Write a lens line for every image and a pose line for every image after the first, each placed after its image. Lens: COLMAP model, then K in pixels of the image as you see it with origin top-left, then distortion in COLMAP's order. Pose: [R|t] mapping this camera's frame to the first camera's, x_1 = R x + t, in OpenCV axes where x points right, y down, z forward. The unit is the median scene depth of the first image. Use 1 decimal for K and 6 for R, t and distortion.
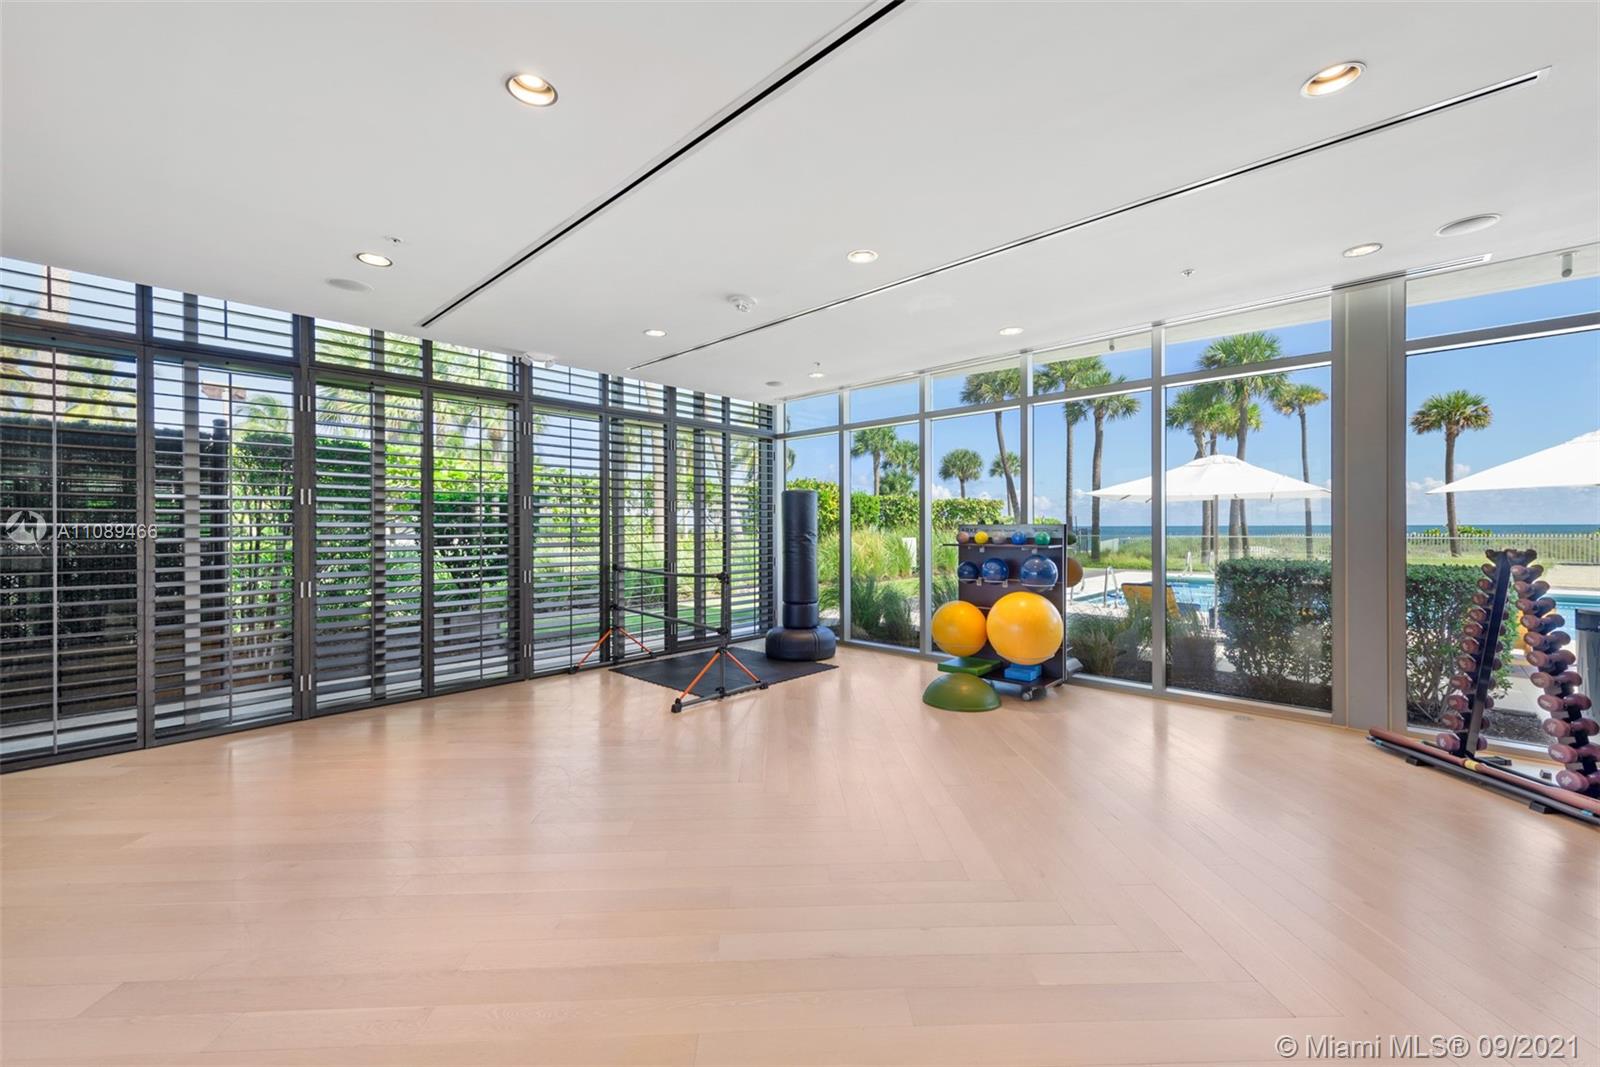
lens RADIAL K [[632.7, 0, 800.0], [0, 632.7, 533.5], [0, 0, 1]] dist [0.000979, -0.003114]
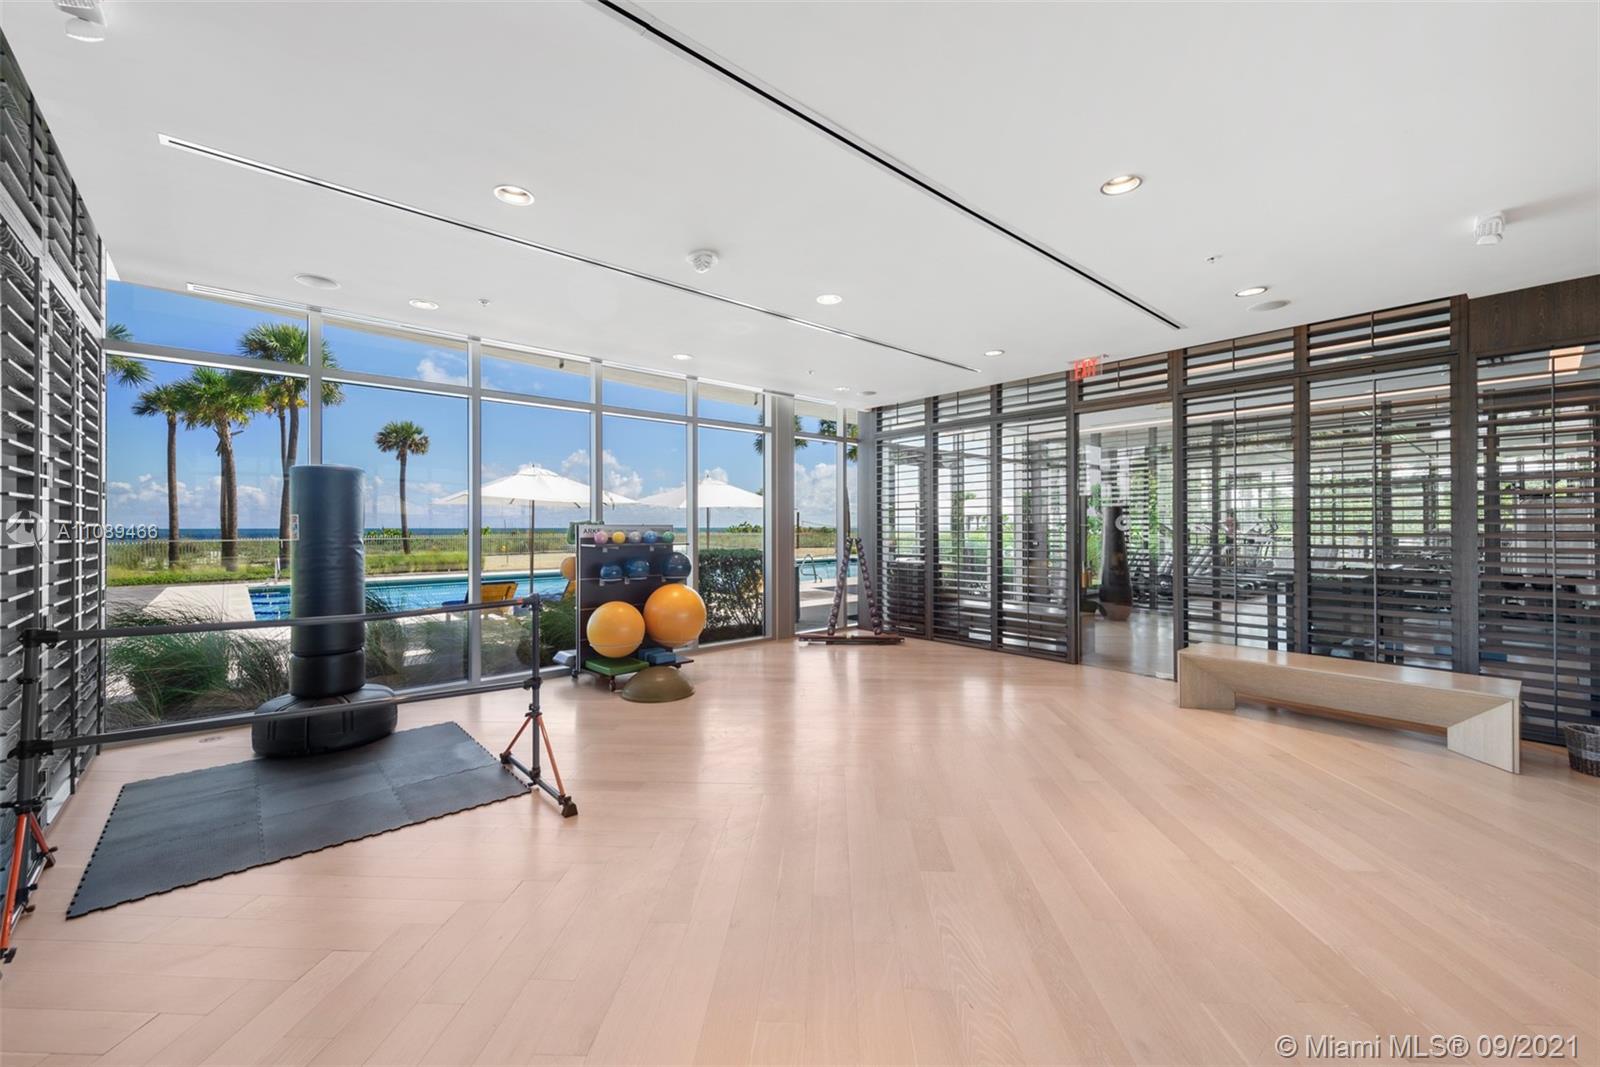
lens RADIAL K [[638.9, 0, 796.2], [0, 638.9, 513.5], [0, 0, 1]] dist [0.000380, -0.000083]
pose [[0.097699, 0.027218, 0.994844, -0.242173], [0.009258, 0.999558, -0.028256, -0.000160], [-0.995173, 0.011970, 0.097404, 0.206905]]
